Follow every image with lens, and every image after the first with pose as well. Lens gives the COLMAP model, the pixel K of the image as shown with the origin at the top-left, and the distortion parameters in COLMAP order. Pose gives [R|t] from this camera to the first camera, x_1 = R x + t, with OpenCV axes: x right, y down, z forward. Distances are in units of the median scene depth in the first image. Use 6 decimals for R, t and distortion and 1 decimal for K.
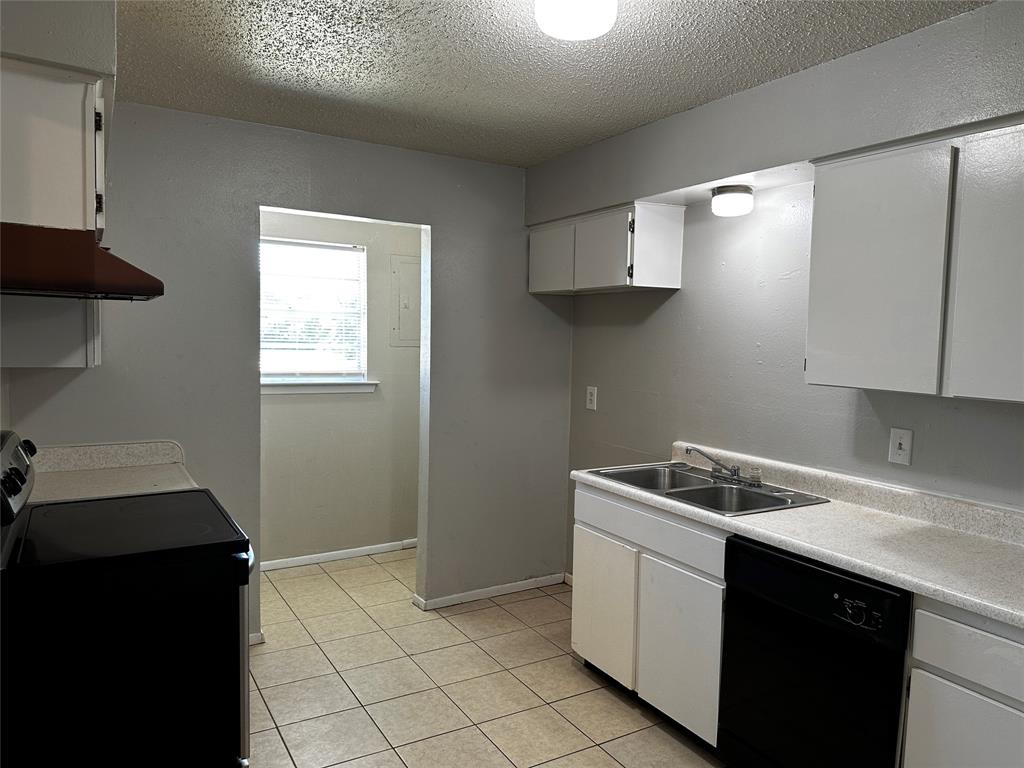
lens RADIAL K [[724.2, 0, 511.5], [0, 724.2, 383.1], [0, 0, 1]] dist [0.072356, -0.064761]
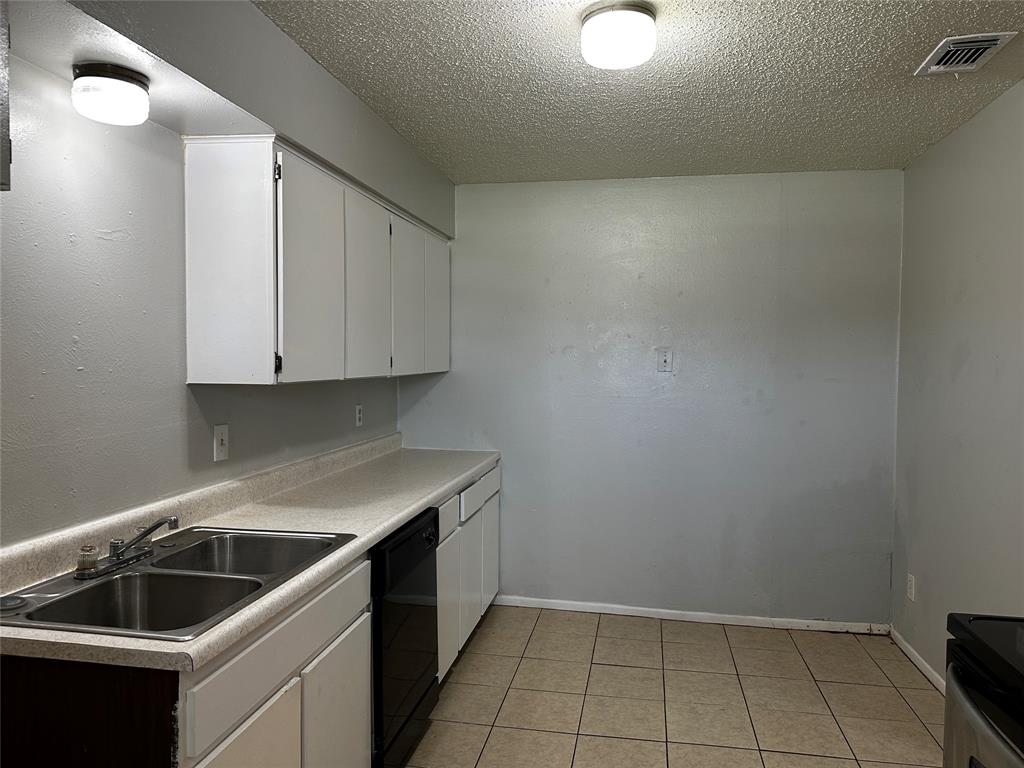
lens RADIAL K [[724.2, 0, 512.9], [0, 724.2, 383.9], [0, 0, 1]] dist [0.072356, -0.064761]
pose [[-0.751246, -0.051652, 0.657998, -0.396787], [0.026303, 0.993798, 0.108043, -0.085947], [-0.659497, 0.098475, -0.745229, 1.451022]]
